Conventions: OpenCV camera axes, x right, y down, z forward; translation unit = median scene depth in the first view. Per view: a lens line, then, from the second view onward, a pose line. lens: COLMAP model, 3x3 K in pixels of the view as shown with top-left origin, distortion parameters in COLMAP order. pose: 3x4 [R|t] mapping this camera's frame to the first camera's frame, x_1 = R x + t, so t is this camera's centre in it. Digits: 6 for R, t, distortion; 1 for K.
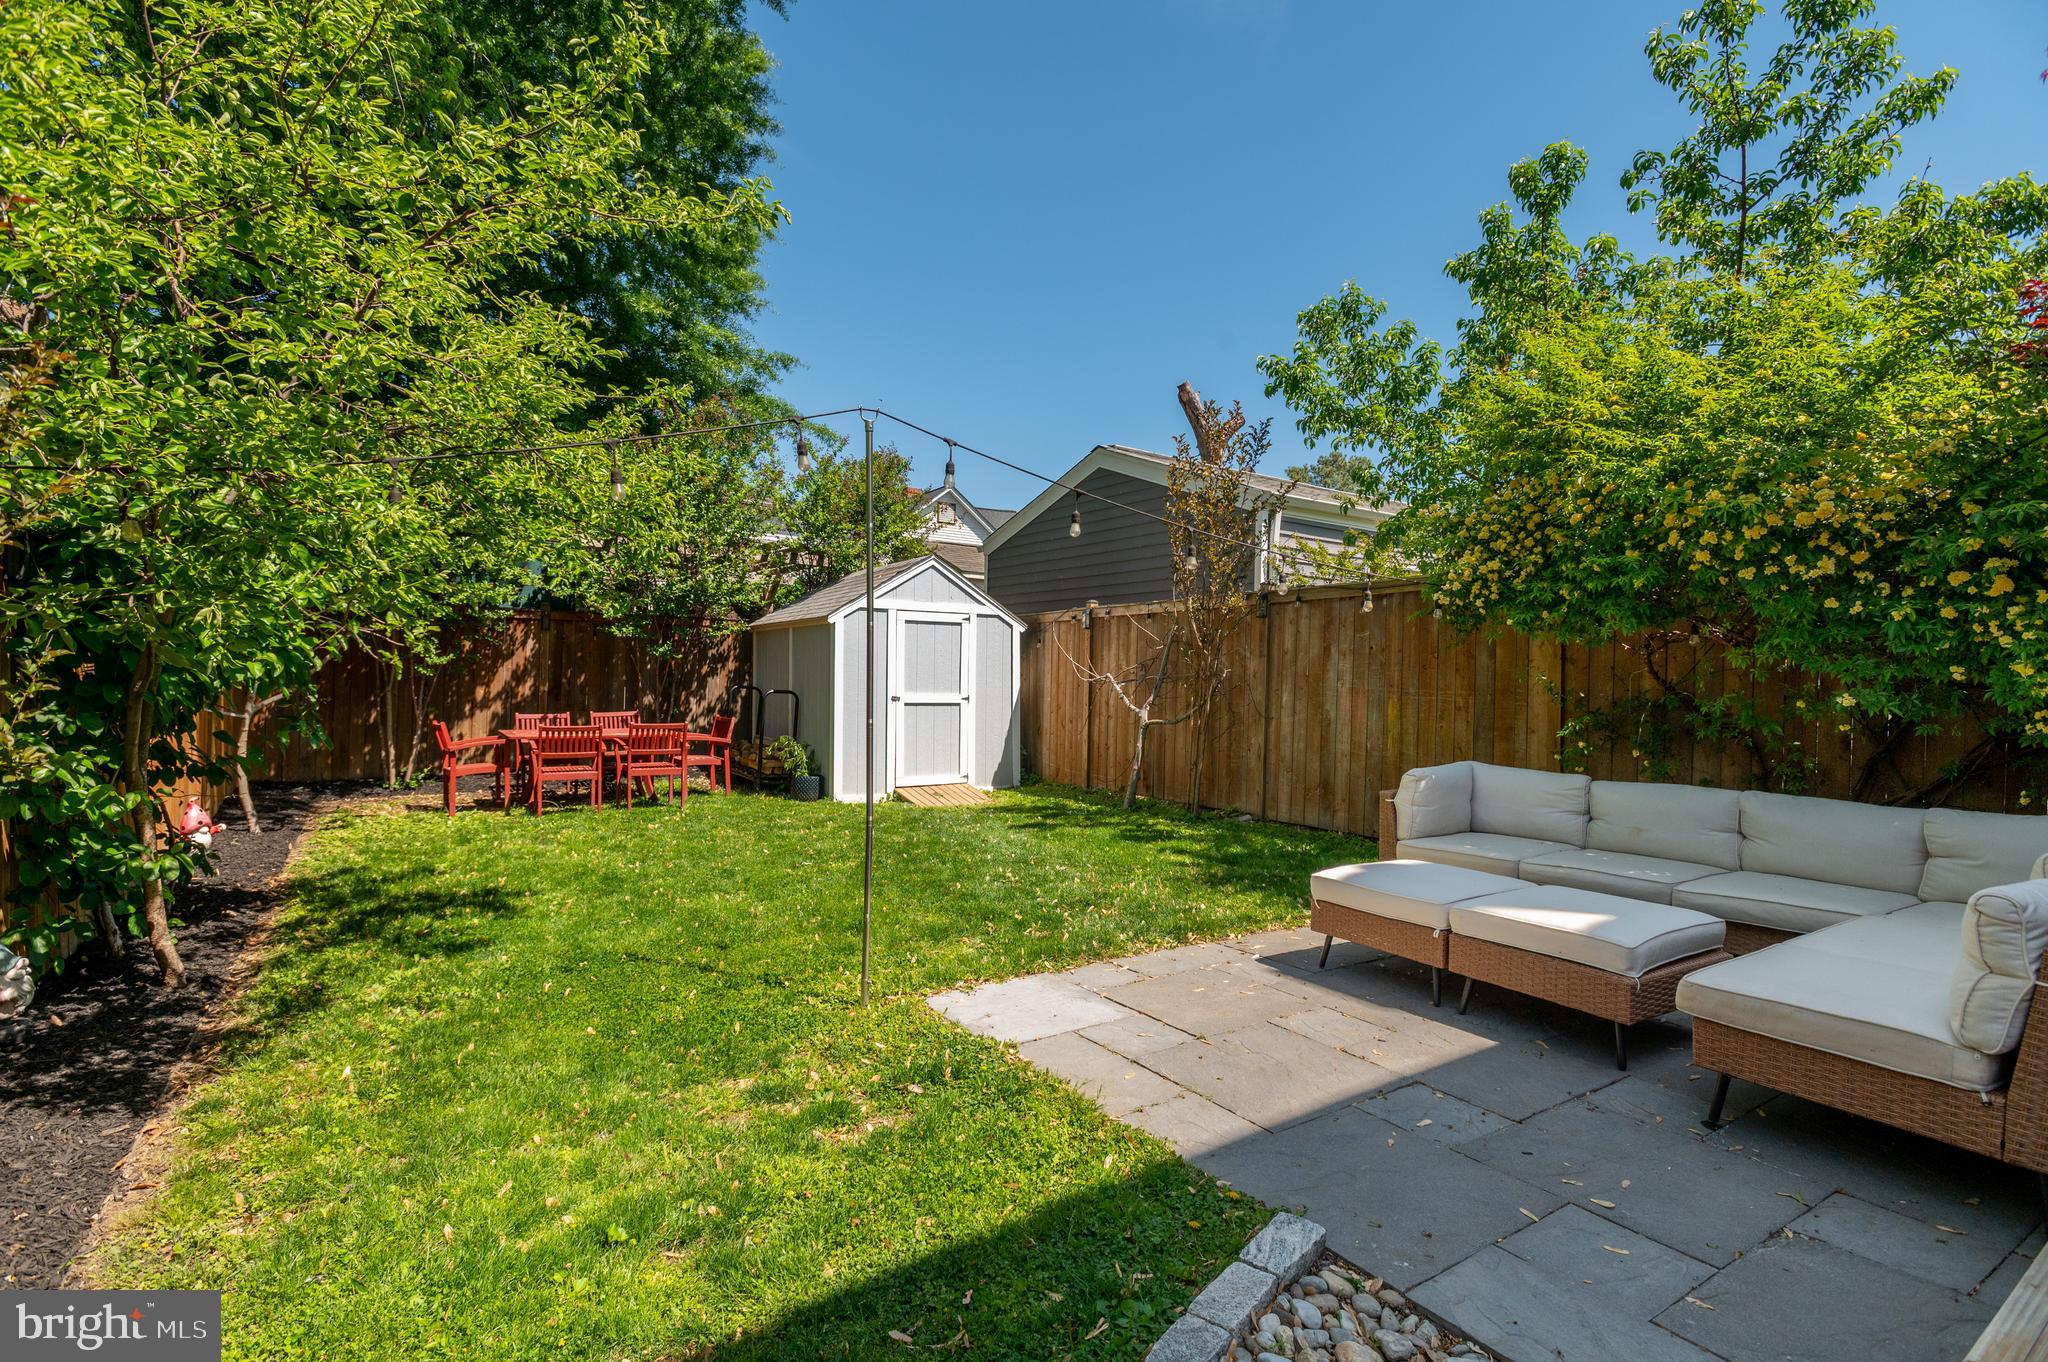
lens RADIAL K [[999.8, 0, 1021.2], [0, 999.8, 679.1], [0, 0, 1]] dist [-0.011917, 0.000810]
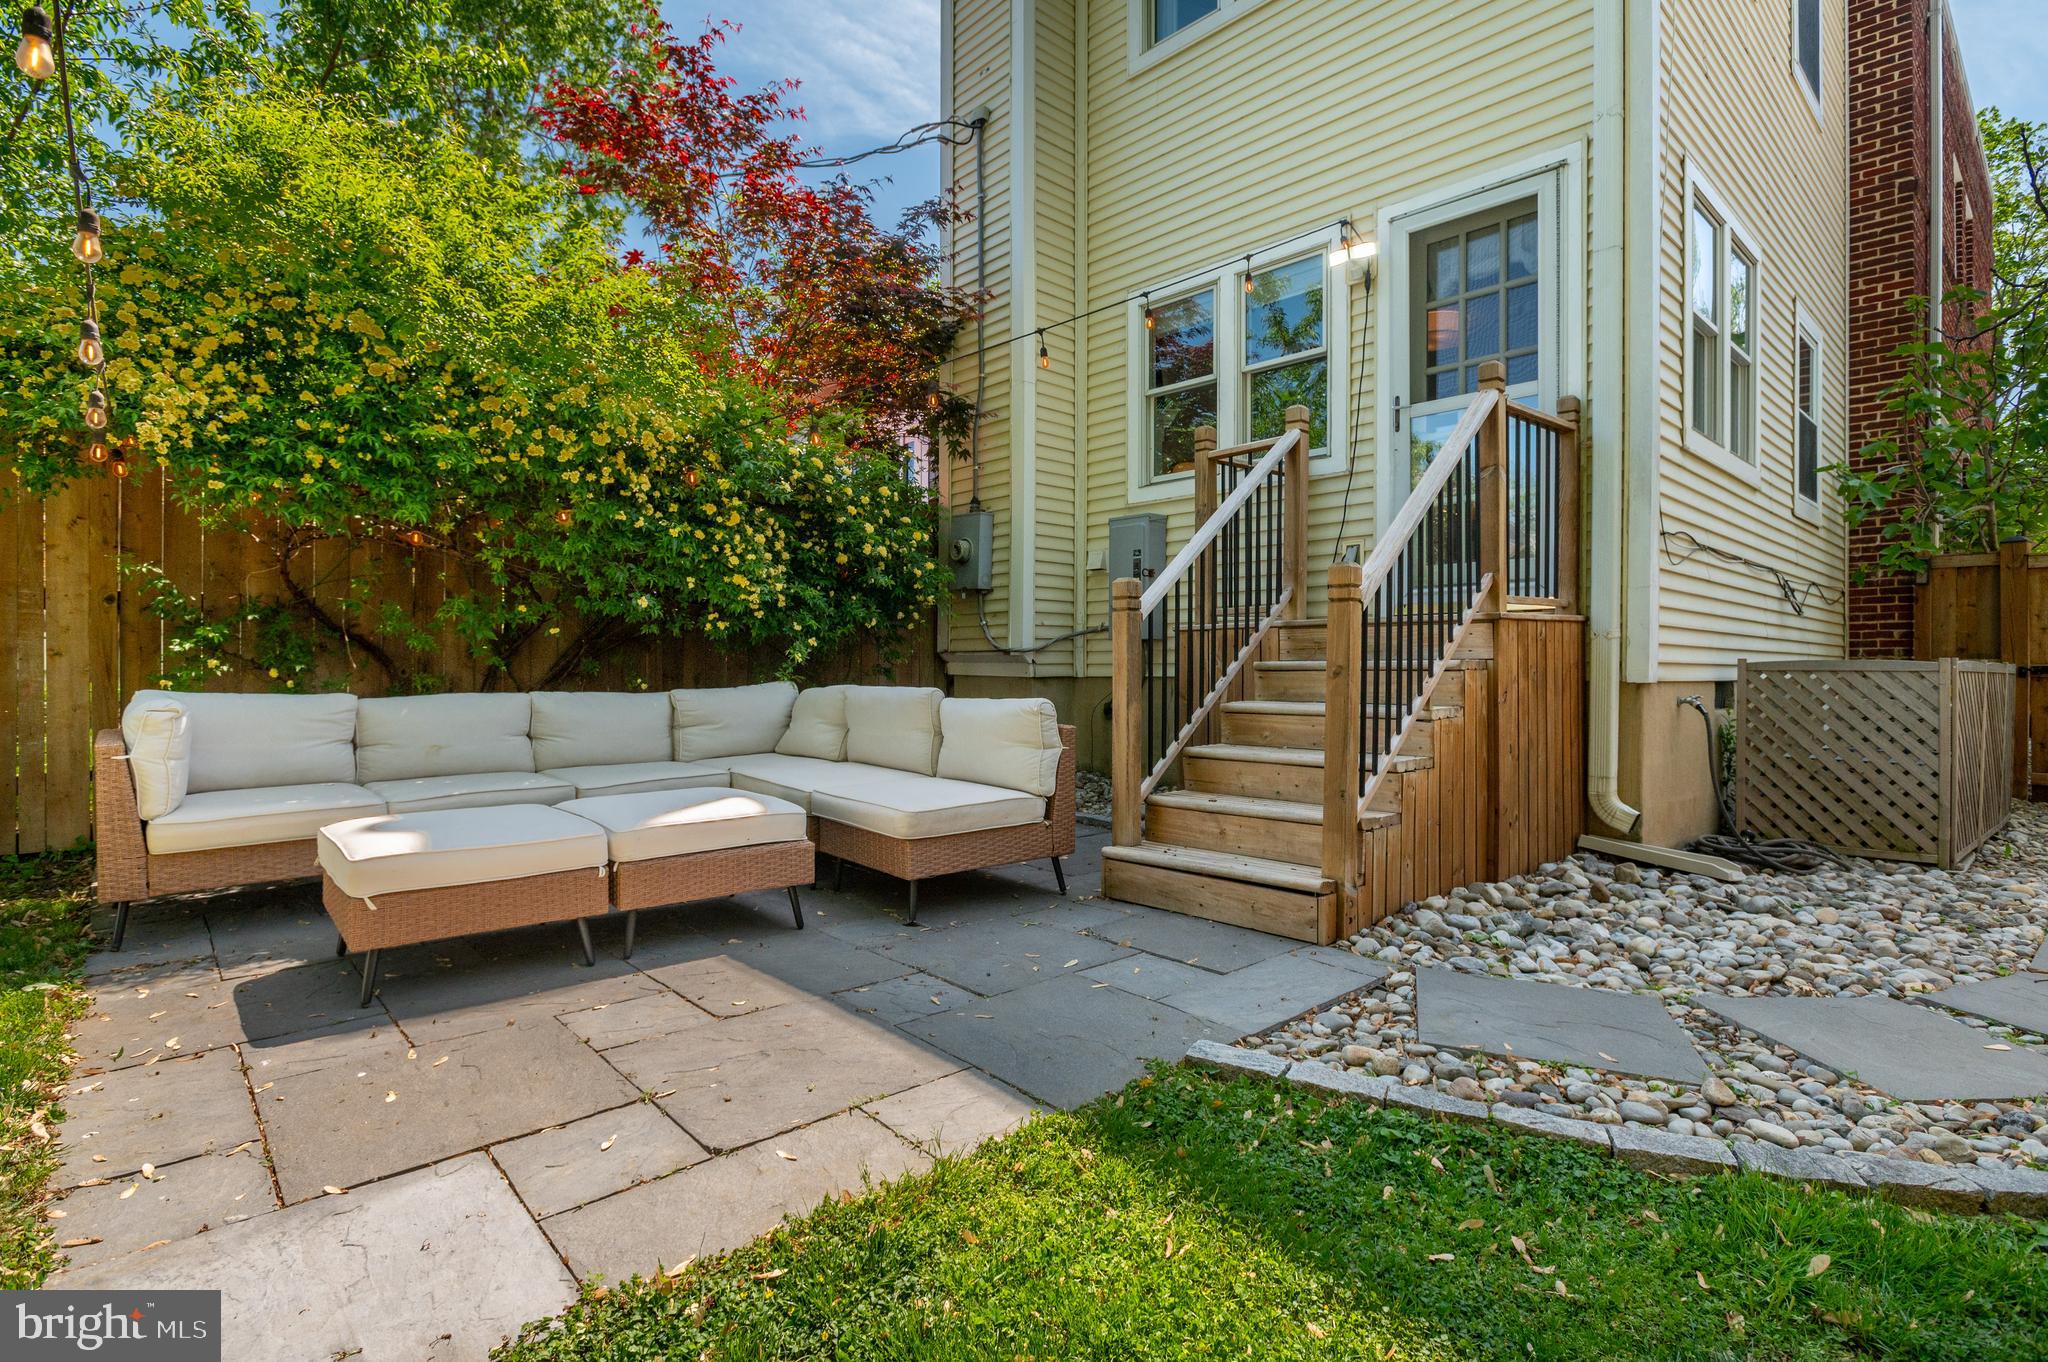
lens RADIAL K [[999.8, 0, 1039.6], [0, 999.8, 666.0], [0, 0, 1]] dist [-0.011917, 0.000810]
pose [[-0.179884, -0.037893, 0.982958, -0.439228], [-0.022162, 0.999160, 0.034462, 0.050592], [-0.983438, -0.015585, -0.180573, 0.797477]]
